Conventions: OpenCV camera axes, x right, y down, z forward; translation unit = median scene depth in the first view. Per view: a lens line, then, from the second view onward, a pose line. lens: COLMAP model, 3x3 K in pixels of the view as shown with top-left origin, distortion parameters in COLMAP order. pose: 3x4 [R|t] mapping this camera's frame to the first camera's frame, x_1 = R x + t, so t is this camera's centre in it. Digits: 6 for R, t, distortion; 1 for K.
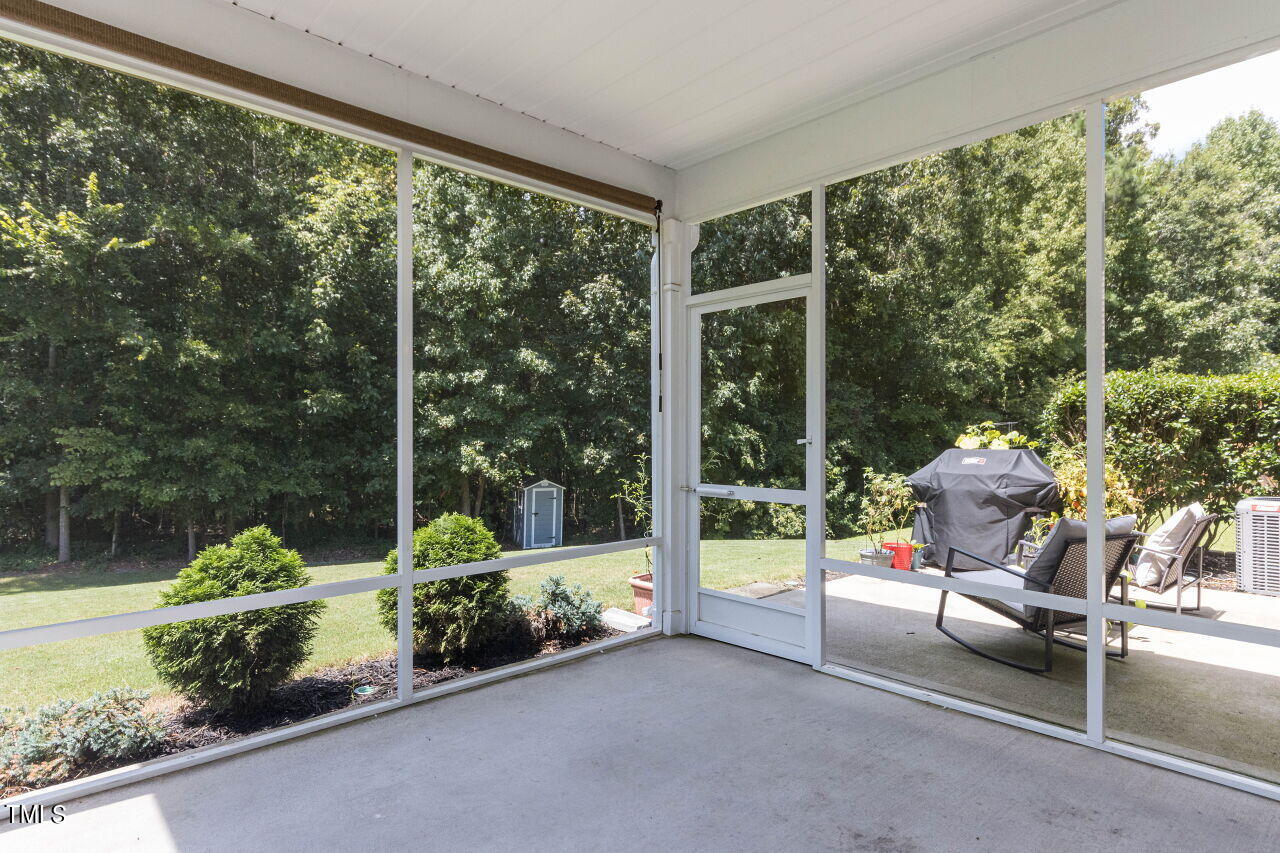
lens RADIAL K [[676.3, 0, 640.0], [0, 676.3, 426.5], [0, 0, 1]] dist [-0.001103, 0.000024]
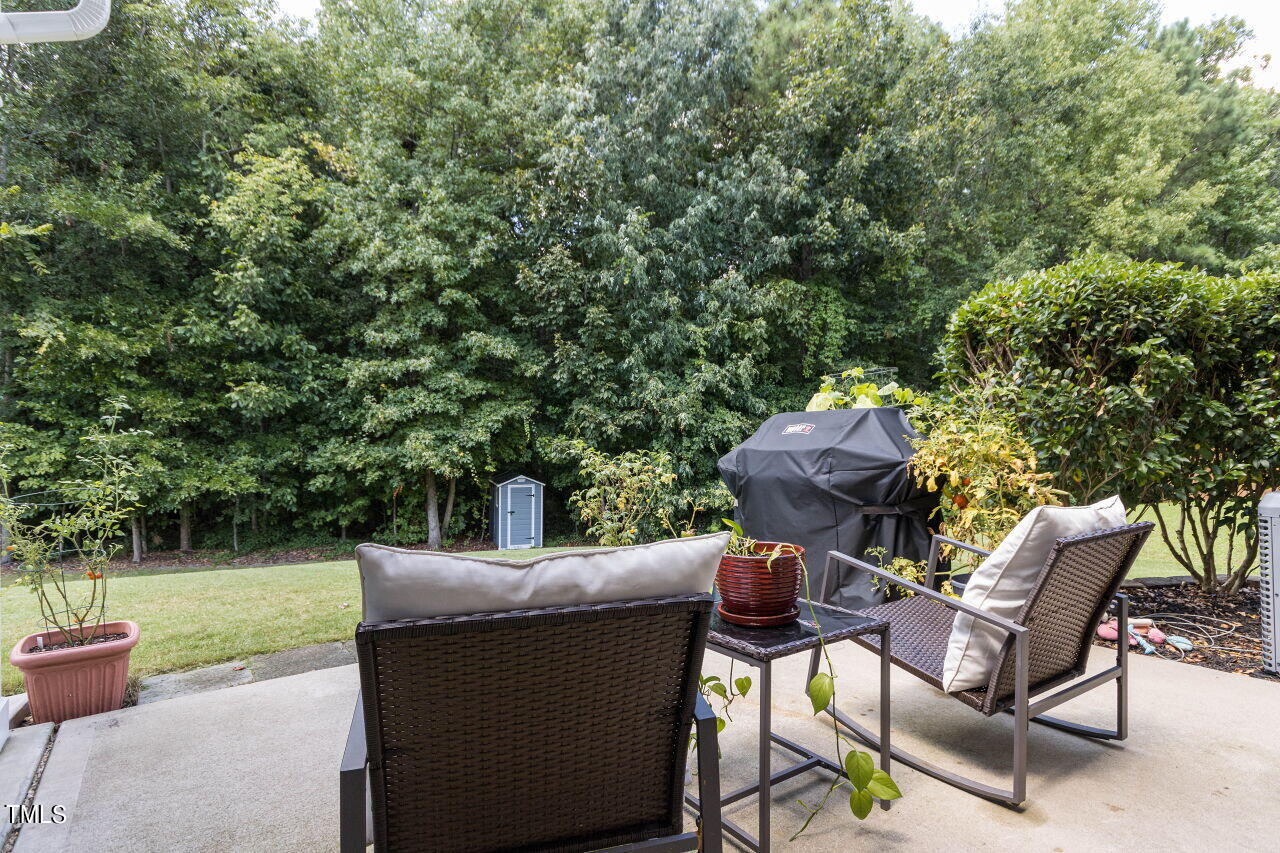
lens RADIAL K [[656.8, 0, 640.0], [0, 656.8, 426.5], [0, 0, 1]] dist [-0.001686, -0.000188]
pose [[0.990443, -0.017971, -0.136745, 0.189415], [0.017962, 0.999838, -0.001302, 0.020356], [0.136746, -0.001167, 0.990605, 0.174359]]
